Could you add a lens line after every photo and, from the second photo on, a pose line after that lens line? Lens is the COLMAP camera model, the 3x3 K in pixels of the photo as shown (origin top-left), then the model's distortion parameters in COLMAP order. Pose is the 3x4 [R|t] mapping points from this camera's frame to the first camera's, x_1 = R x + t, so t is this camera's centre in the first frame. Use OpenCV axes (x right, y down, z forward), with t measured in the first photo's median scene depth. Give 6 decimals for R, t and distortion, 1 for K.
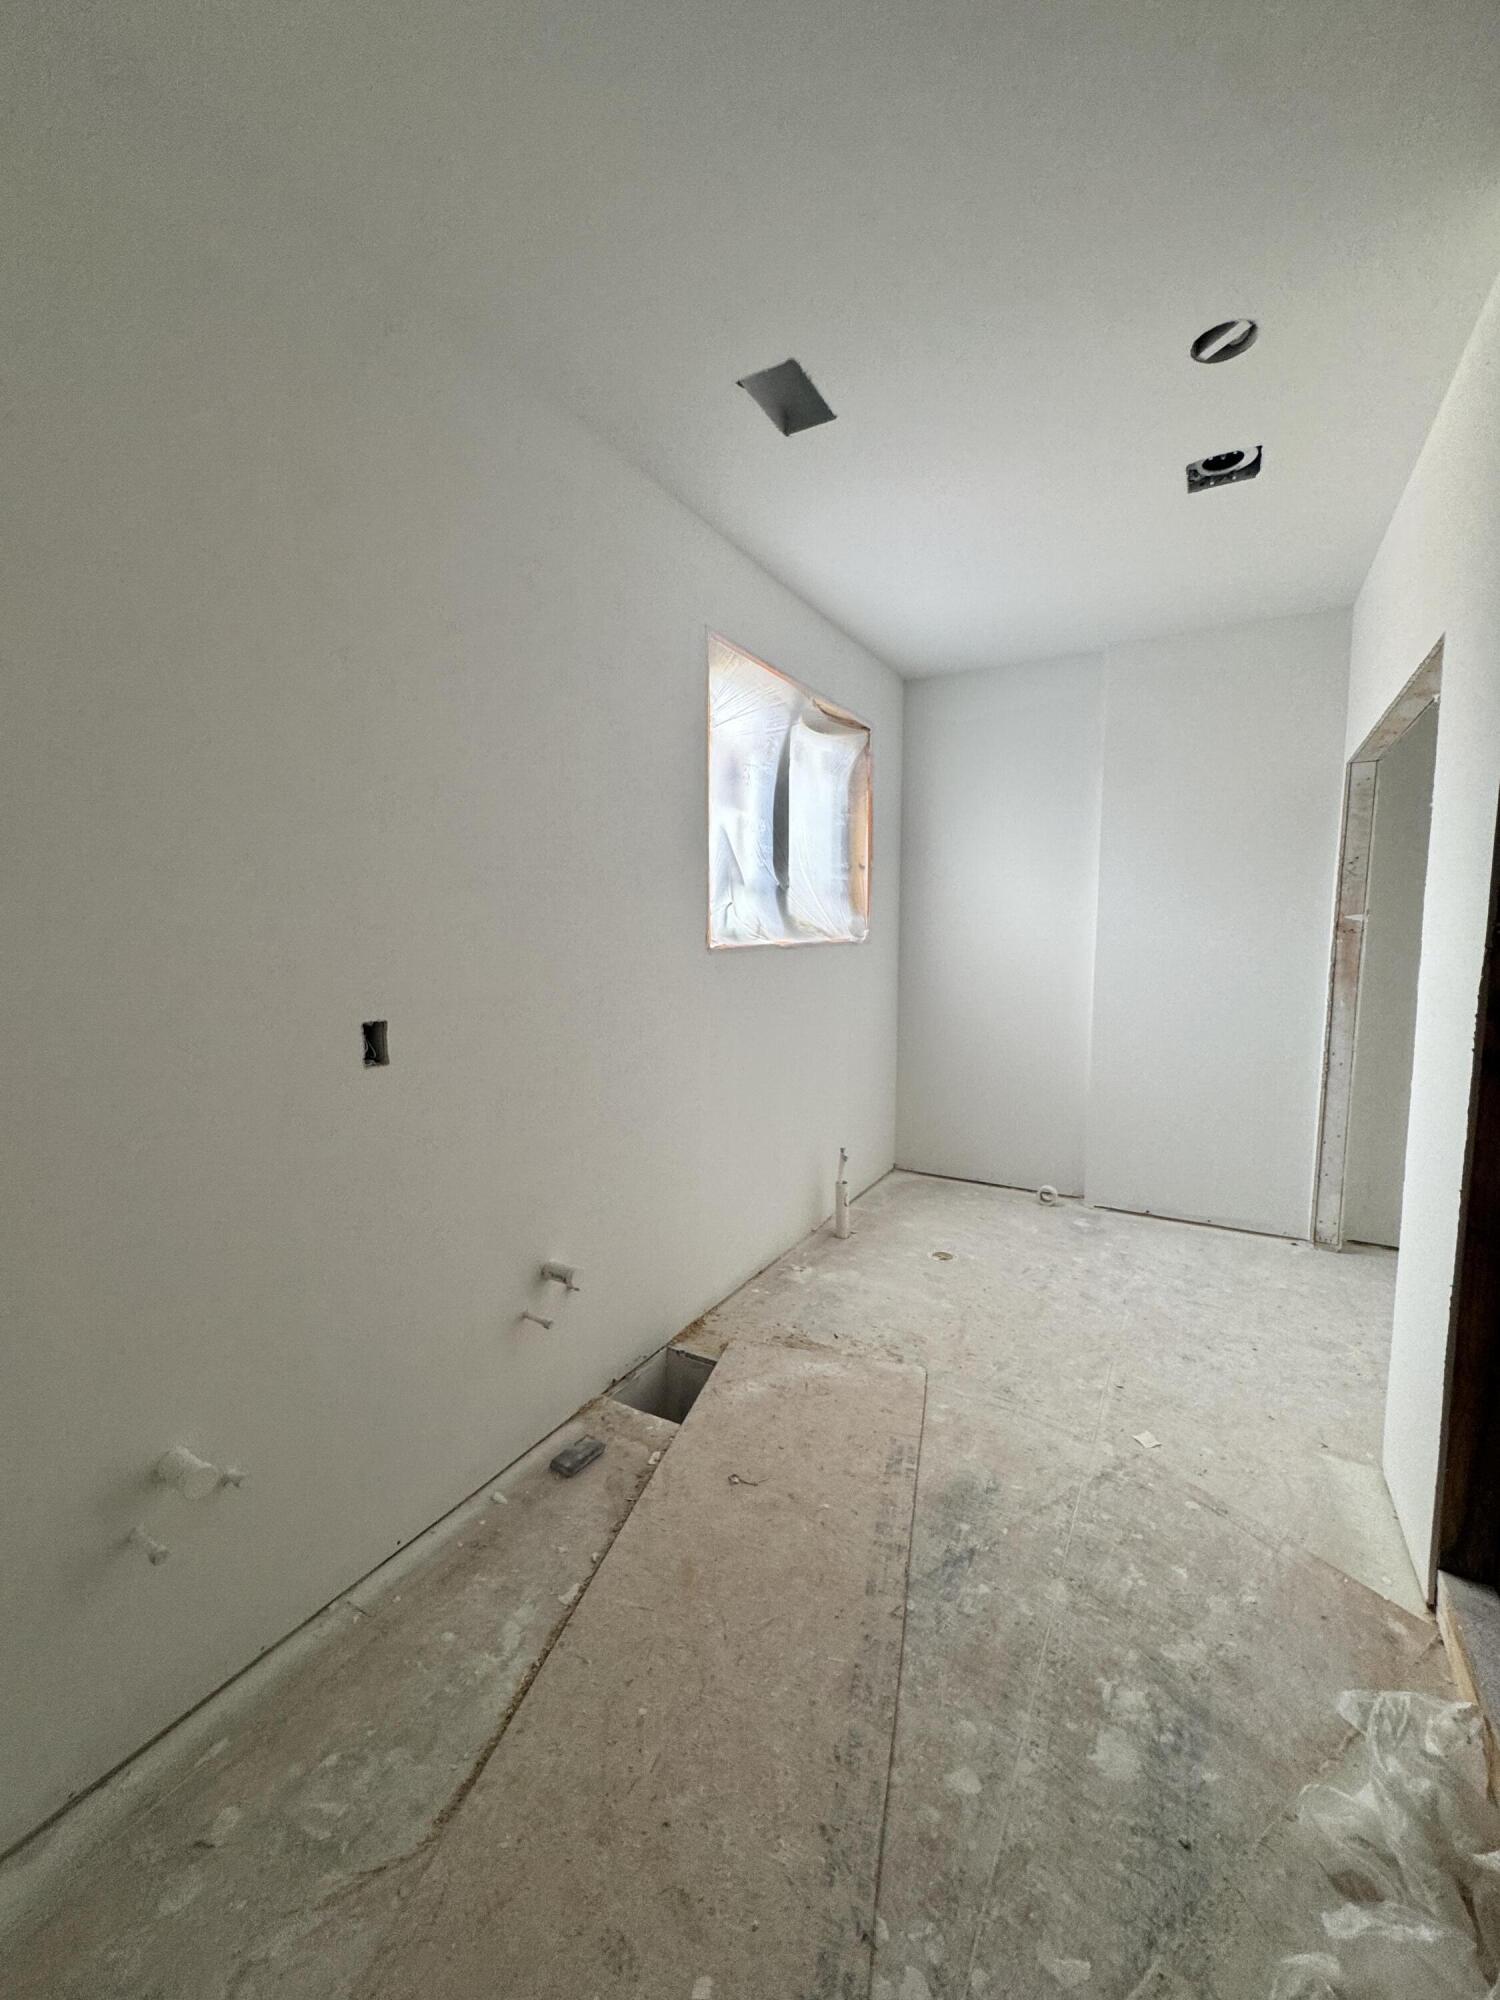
lens RADIAL K [[806.1, 0, 750.1], [0, 806.1, 1003.5], [0, 0, 1]] dist [0.001643, 0.000464]
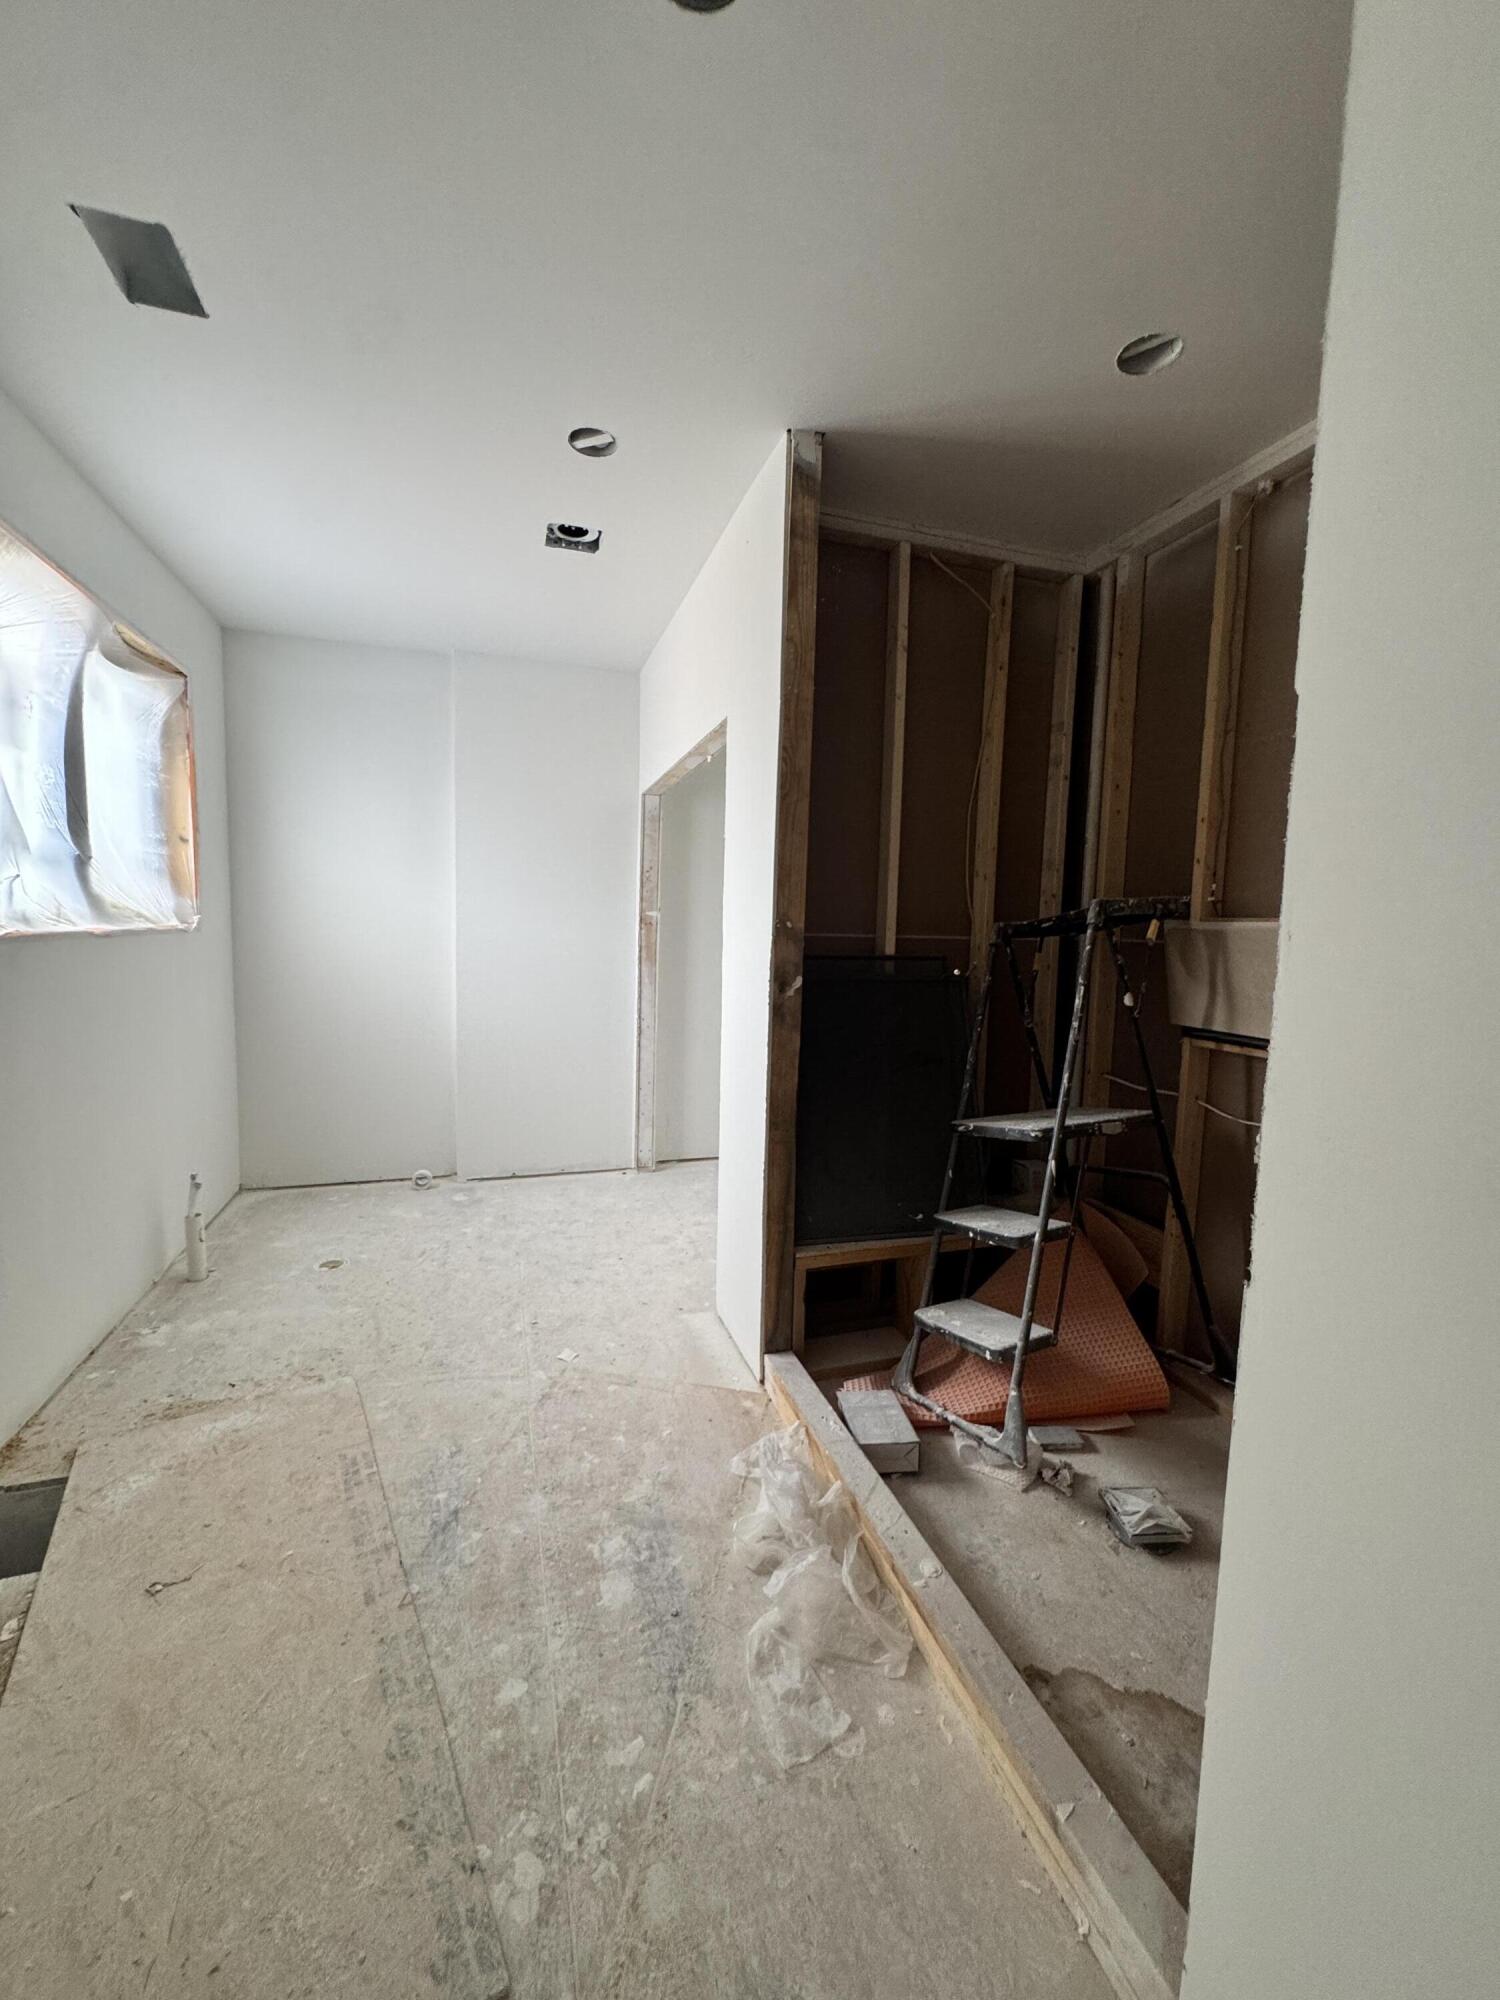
lens RADIAL K [[806.1, 0, 747.3], [0, 806.1, 1003.6], [0, 0, 1]] dist [0.001643, 0.000464]
pose [[0.680820, -0.058006, 0.730150, -0.149118], [0.049658, 0.998221, 0.032999, 0.004131], [-0.730765, 0.013792, 0.682489, 0.000705]]
